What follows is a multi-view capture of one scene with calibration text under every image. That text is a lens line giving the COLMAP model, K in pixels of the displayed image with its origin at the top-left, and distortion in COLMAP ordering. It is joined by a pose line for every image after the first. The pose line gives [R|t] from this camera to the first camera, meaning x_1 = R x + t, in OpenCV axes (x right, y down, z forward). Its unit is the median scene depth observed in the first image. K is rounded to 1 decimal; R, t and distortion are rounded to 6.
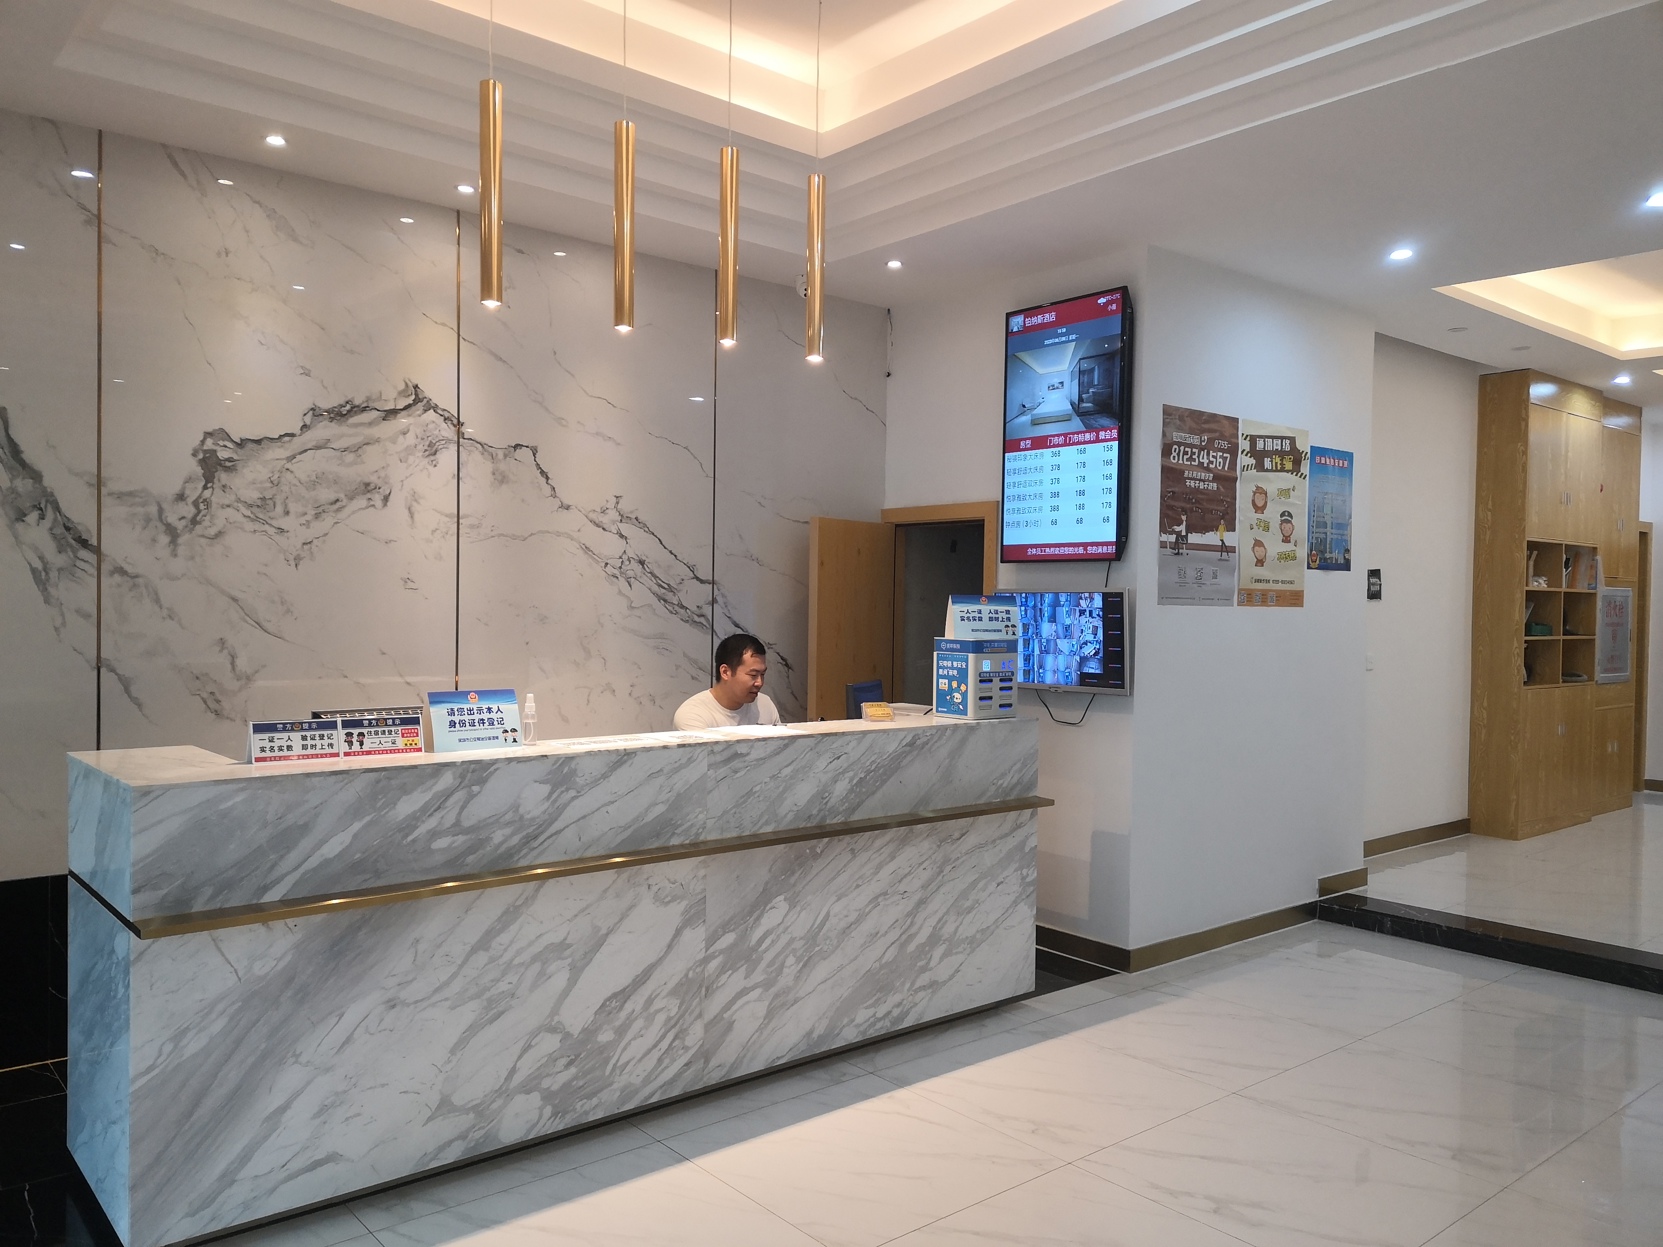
lens RADIAL K [[1241.3, 0, 831.5], [0, 1241.3, 623.5], [0, 0, 1]] dist [0.107543, -0.154649]
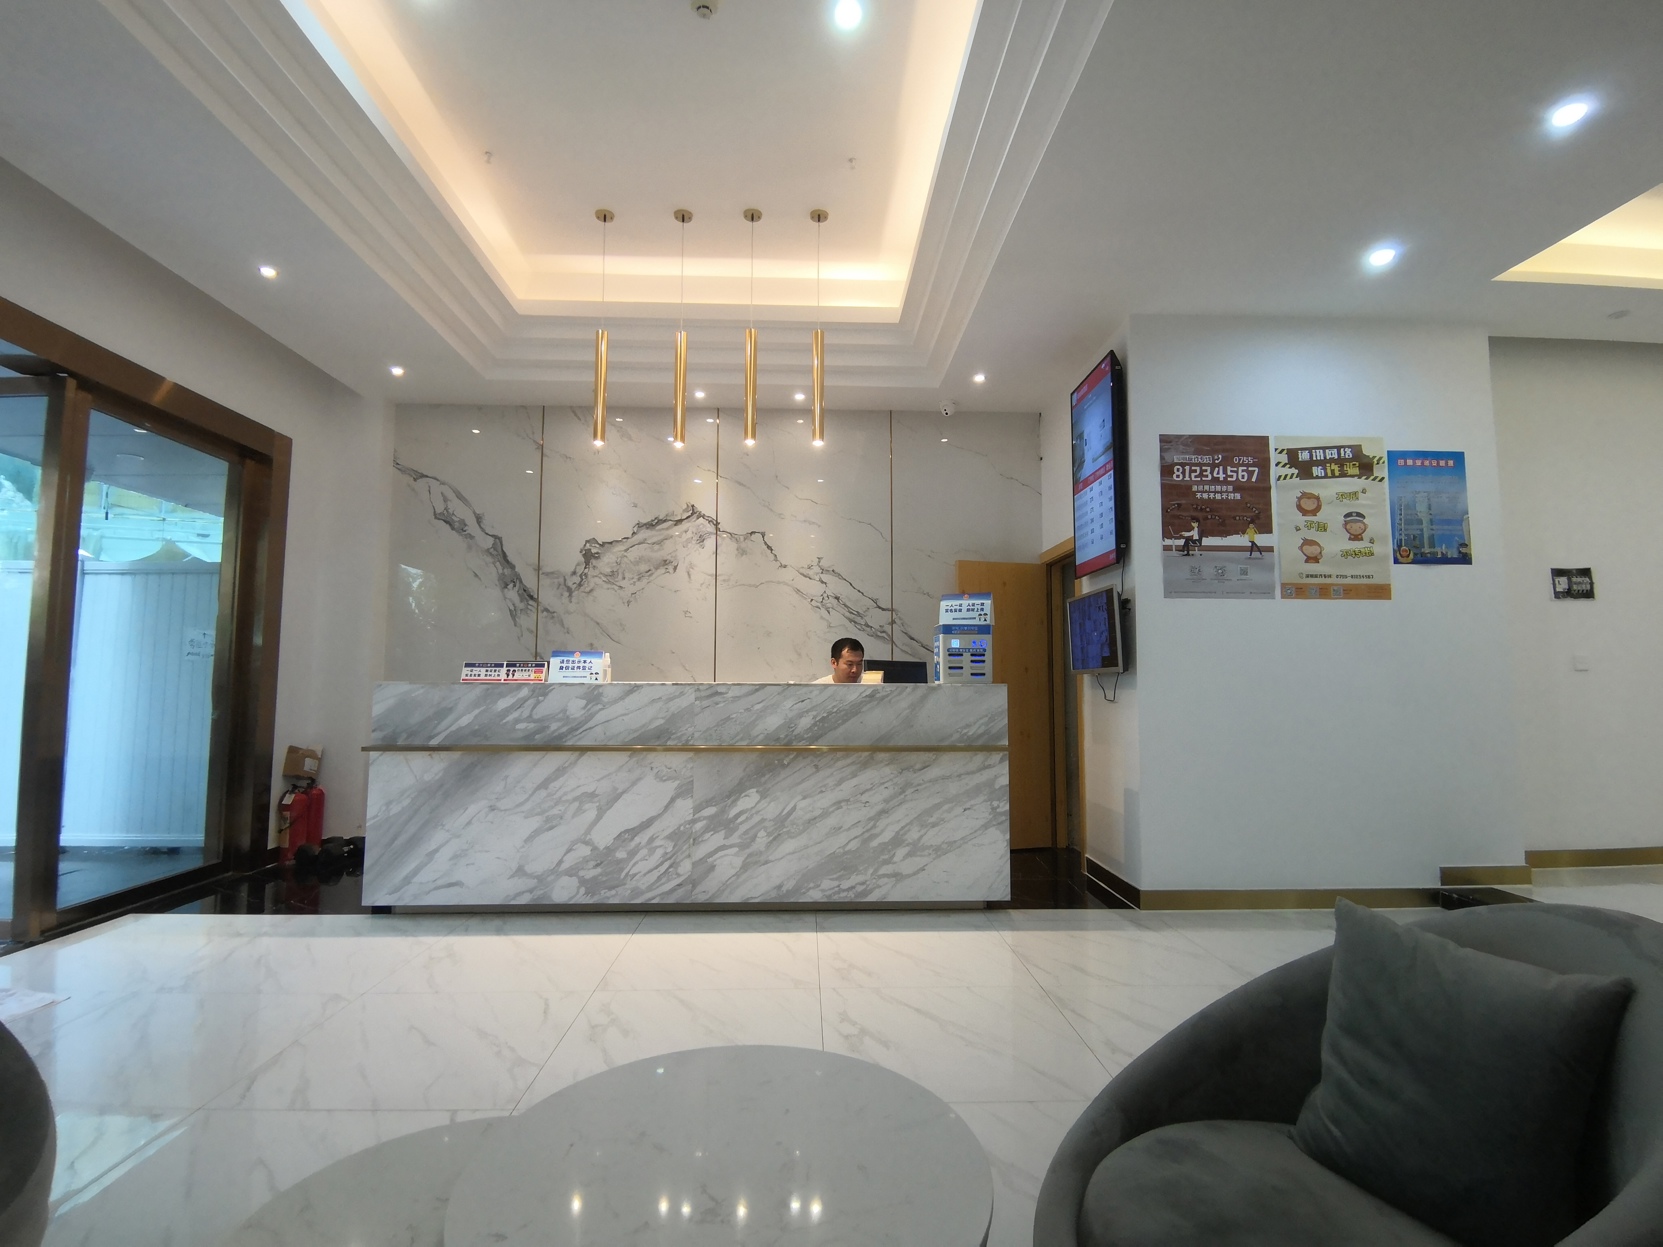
lens RADIAL K [[810.6, 0, 830.9], [0, 810.6, 610.2], [0, 0, 1]] dist [-0.000290, 0.000091]
pose [[0.785402, -0.068263, -0.615210, 0.593174], [-0.001681, 0.993661, -0.112401, 0.102651], [0.618984, 0.089314, 0.780309, 0.244909]]
